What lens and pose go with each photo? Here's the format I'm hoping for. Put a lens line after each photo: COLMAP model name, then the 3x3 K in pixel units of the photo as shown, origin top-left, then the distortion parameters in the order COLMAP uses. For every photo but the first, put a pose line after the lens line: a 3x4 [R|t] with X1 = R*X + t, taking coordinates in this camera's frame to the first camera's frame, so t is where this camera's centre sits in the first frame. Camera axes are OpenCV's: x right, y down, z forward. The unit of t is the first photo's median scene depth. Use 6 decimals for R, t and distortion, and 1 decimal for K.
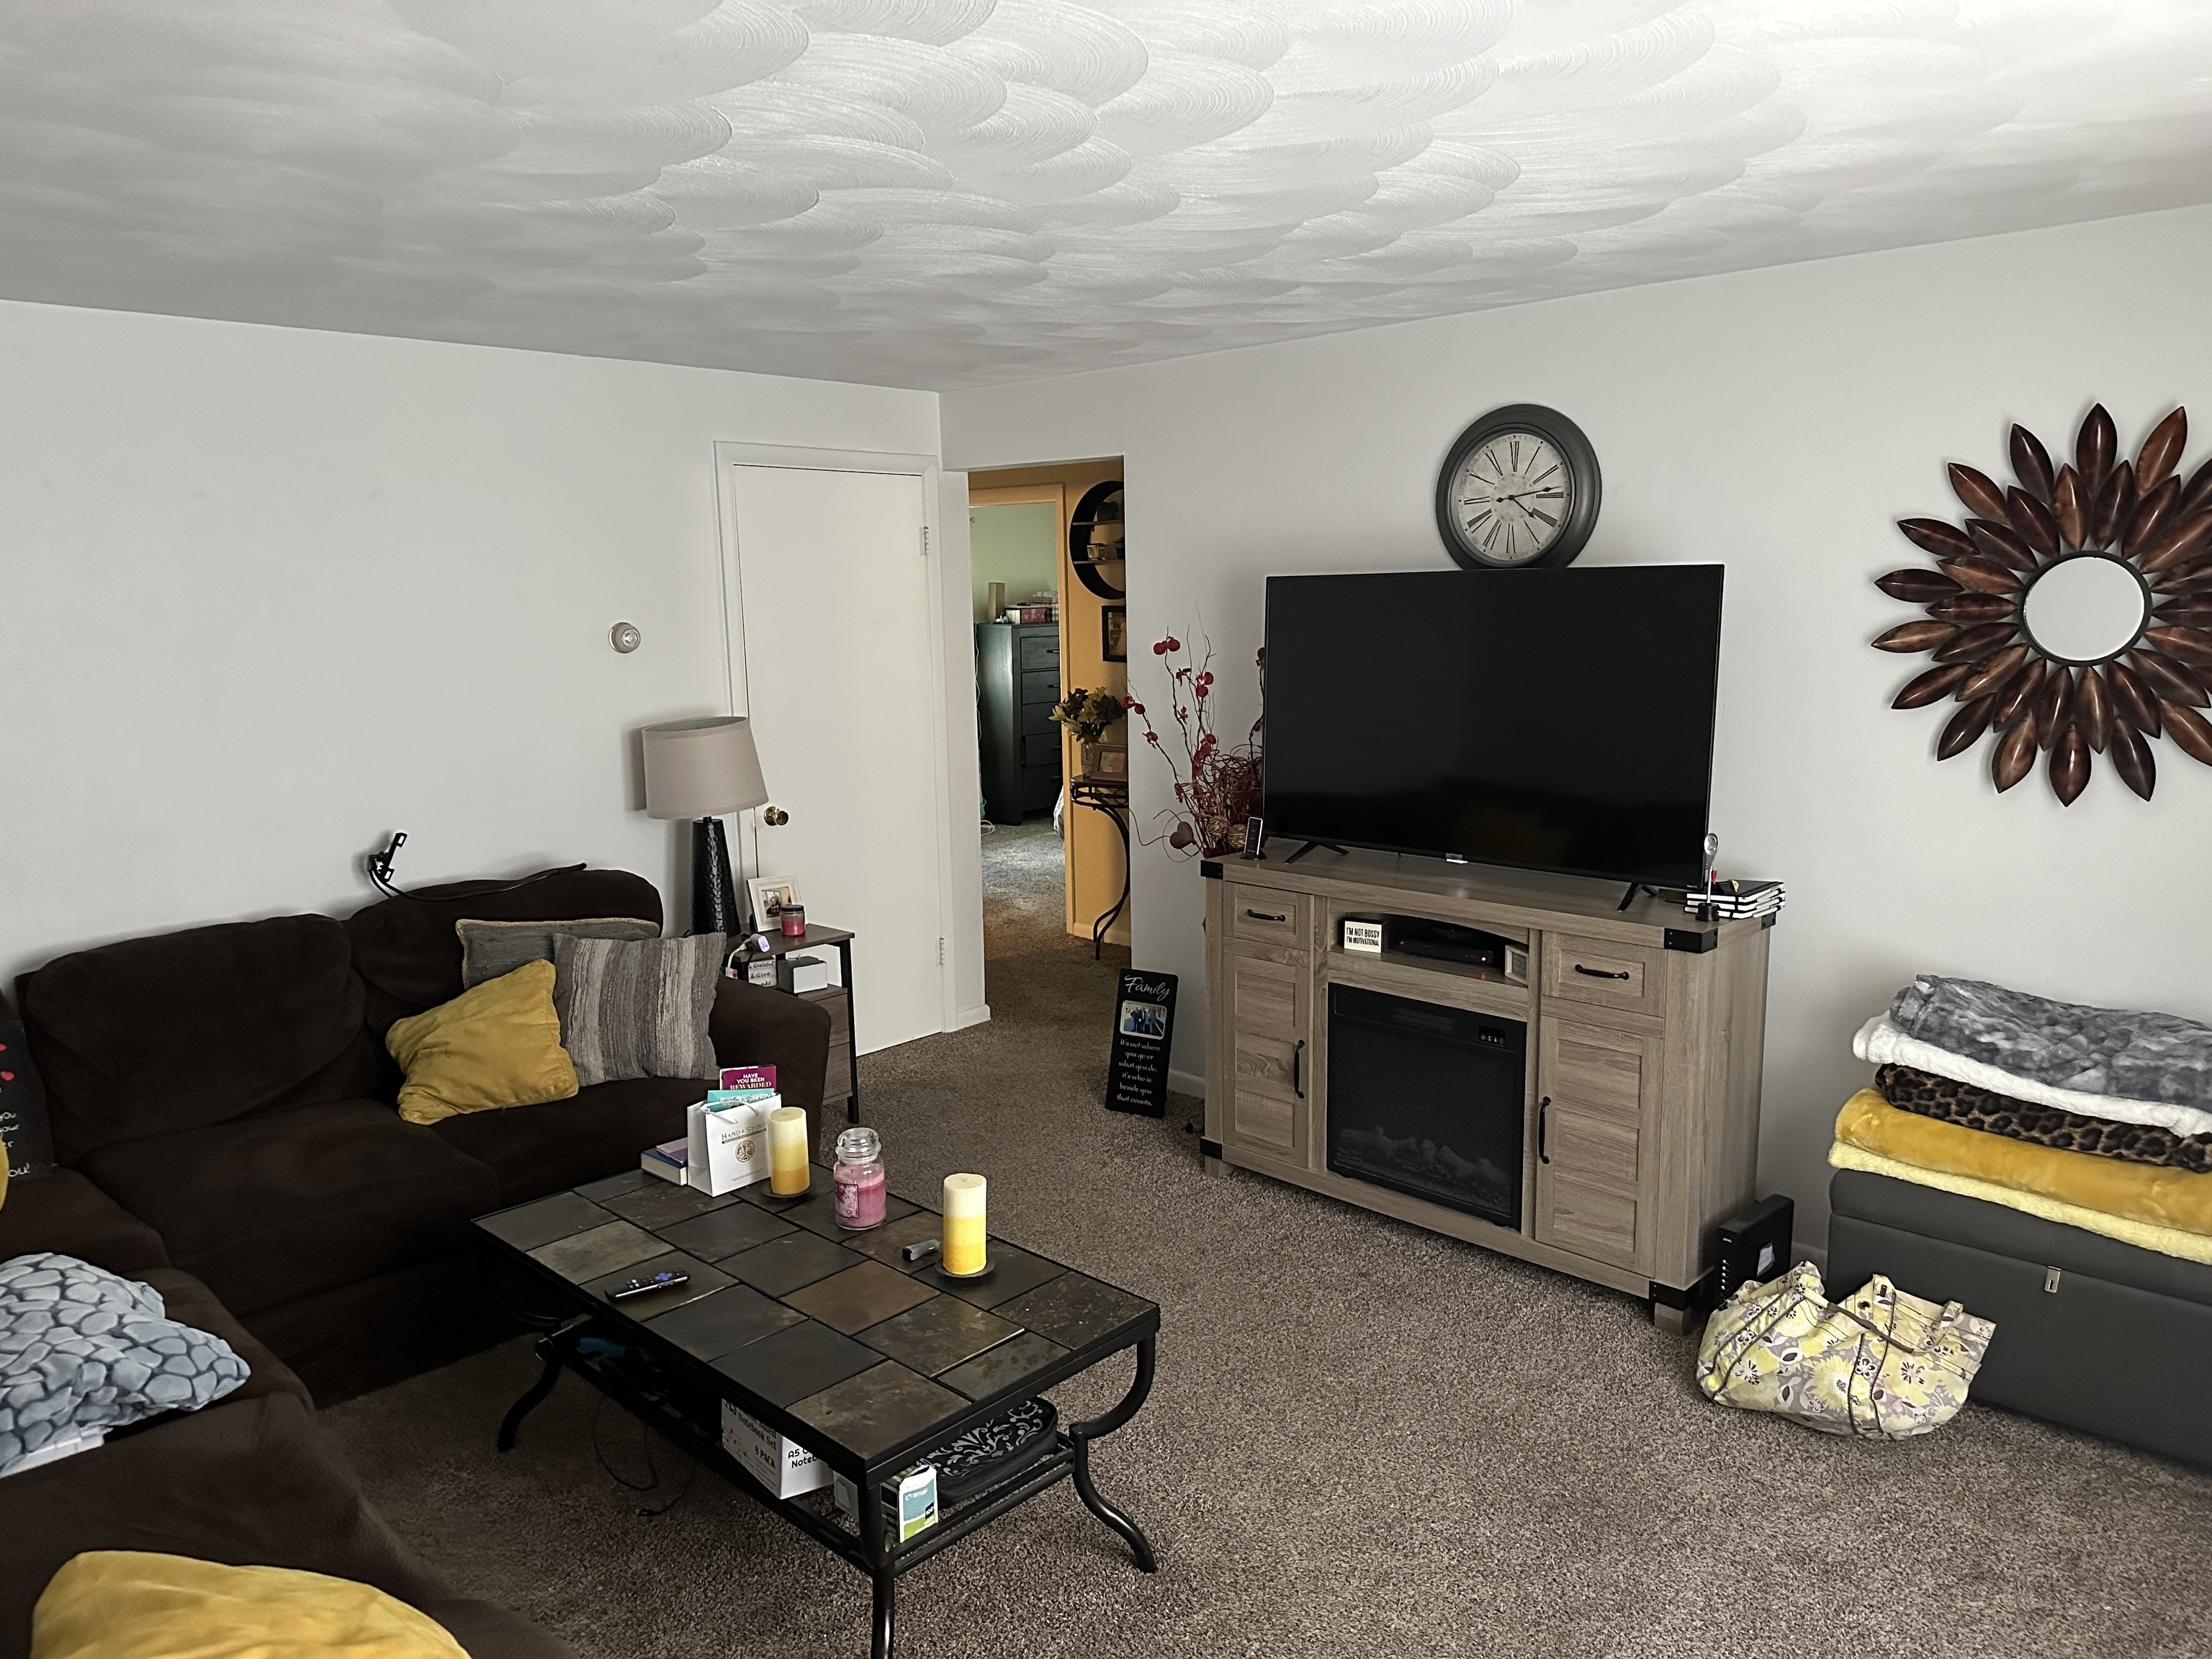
lens RADIAL K [[1591.8, 0, 1106.0], [0, 1591.8, 829.5], [0, 0, 1]] dist [-0.002944, -0.001620]
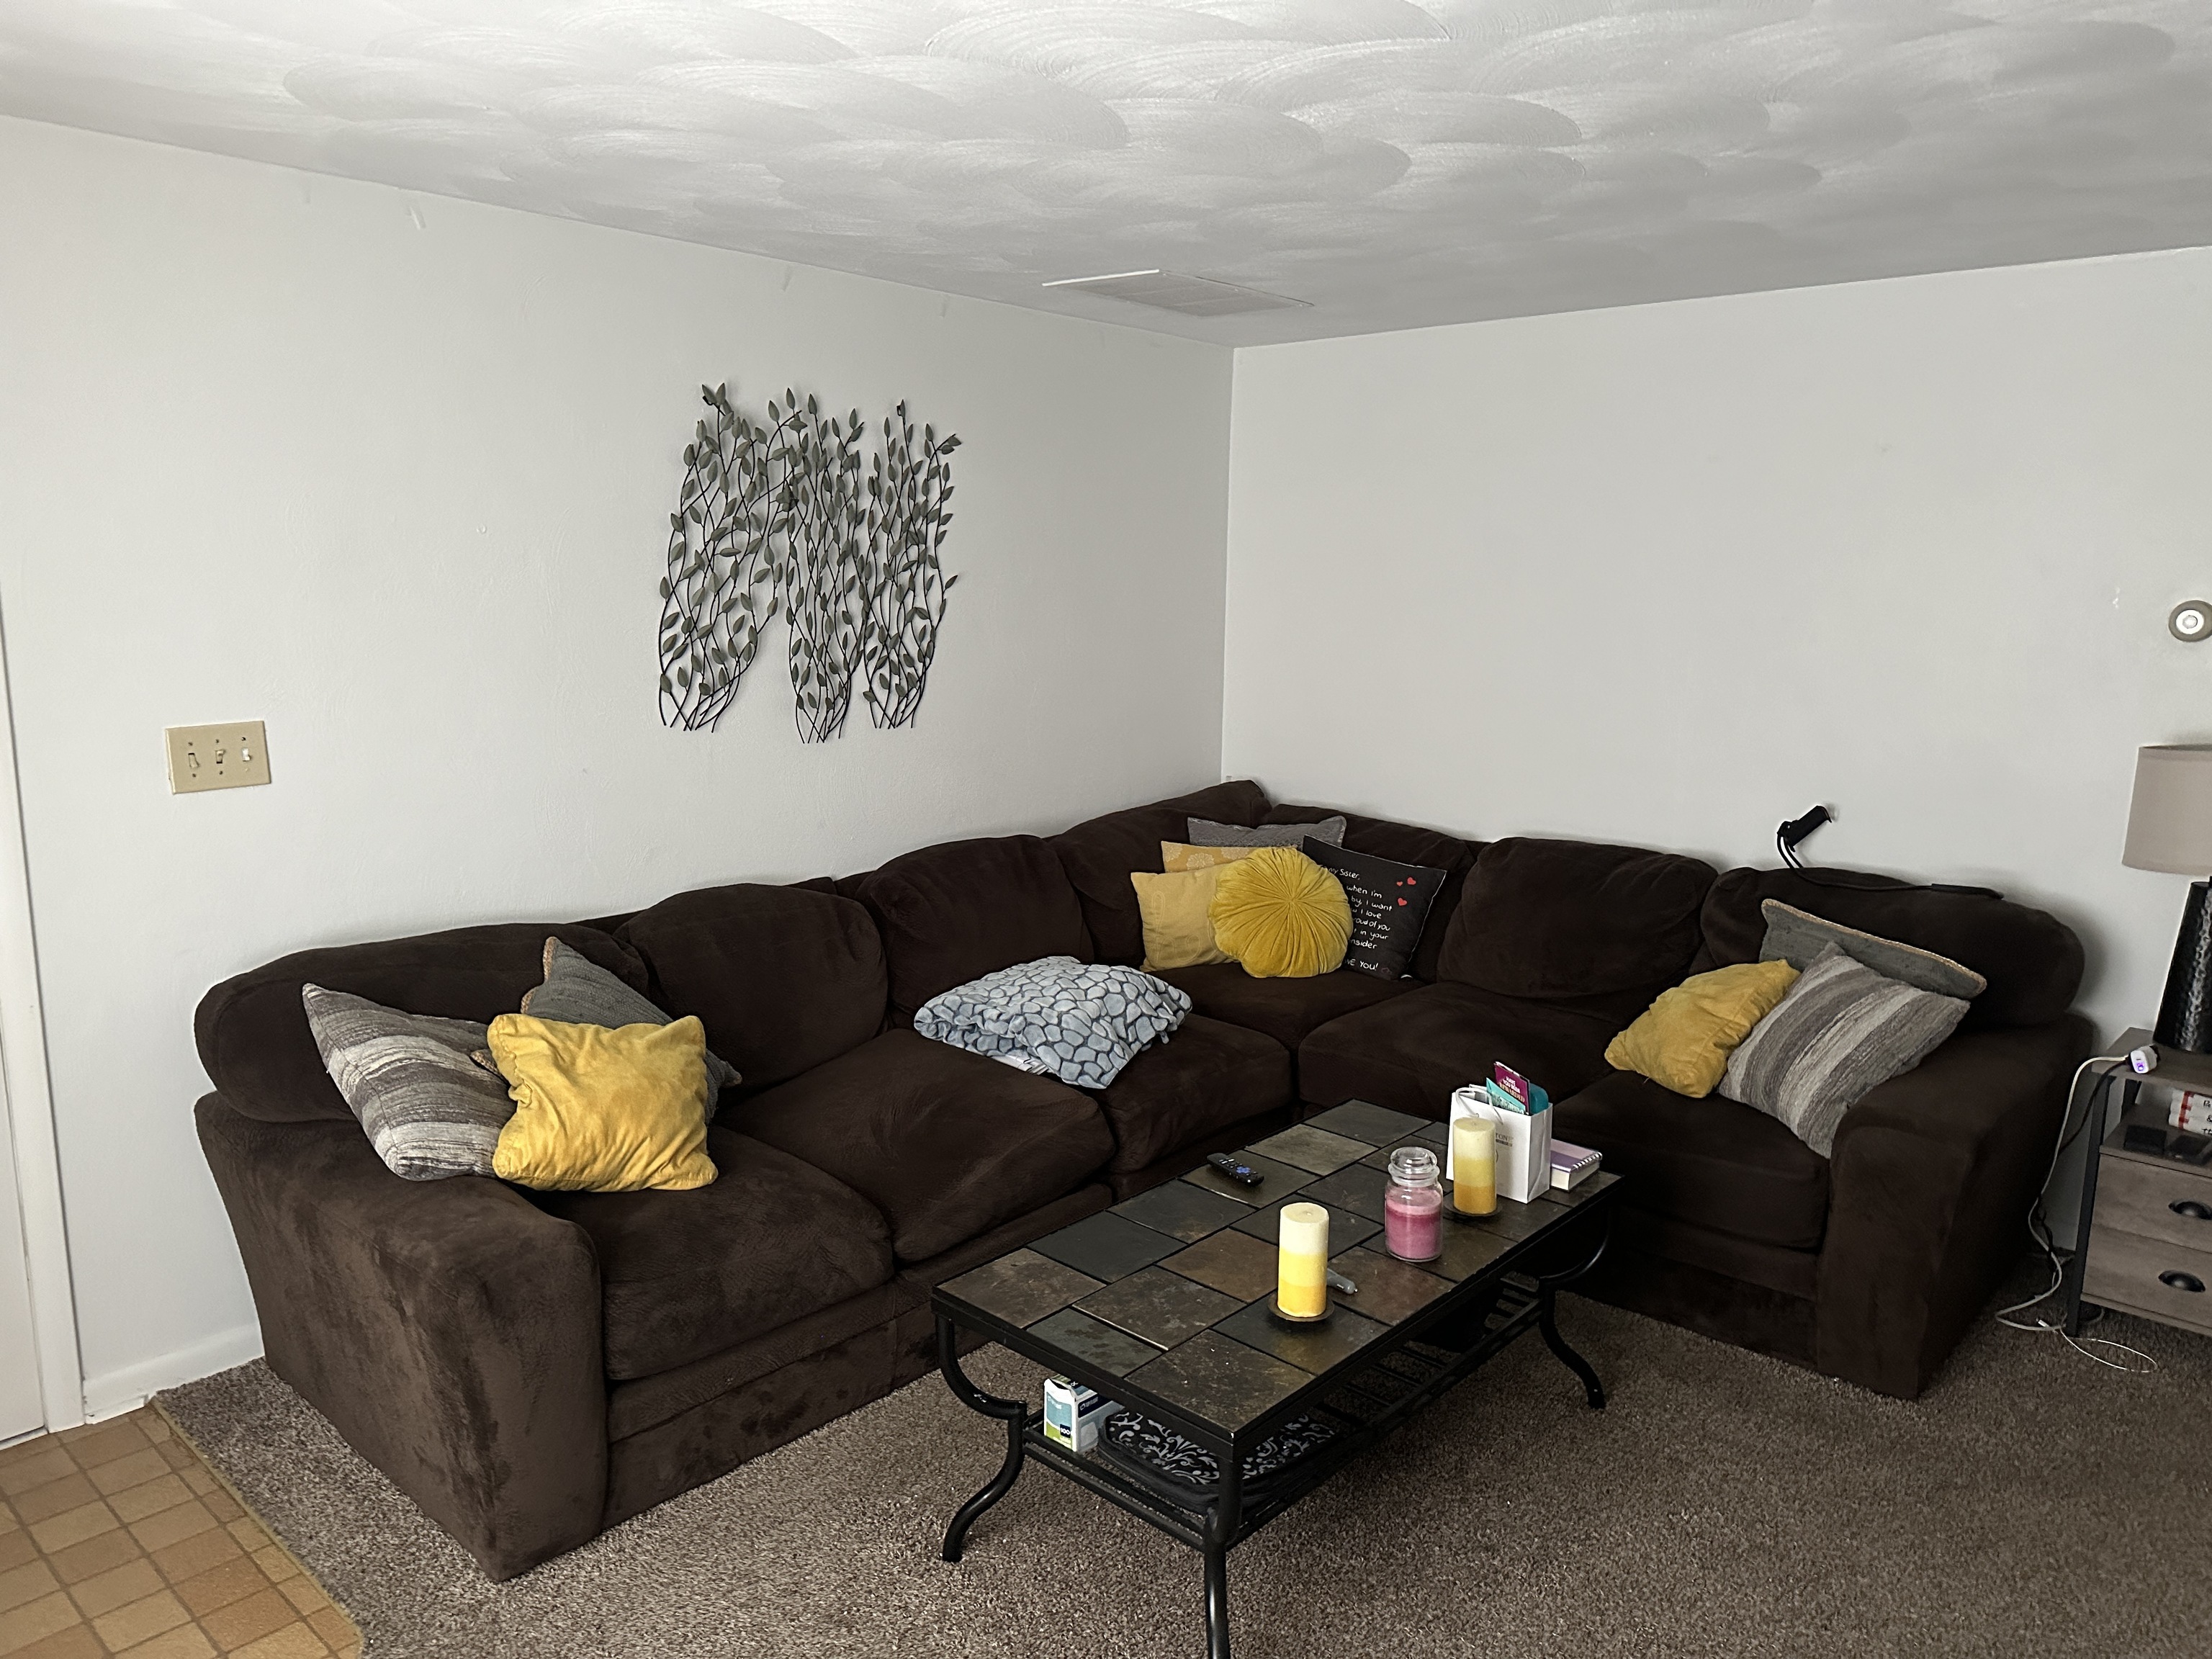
lens RADIAL K [[1591.8, 0, 1106.0], [0, 1591.8, 829.5], [0, 0, 1]] dist [-0.002944, -0.001620]
pose [[0.050813, 0.198676, -0.978747, 0.529248], [-0.191253, 0.963811, 0.185715, -0.089887], [0.980225, 0.177752, 0.086972, 0.563294]]
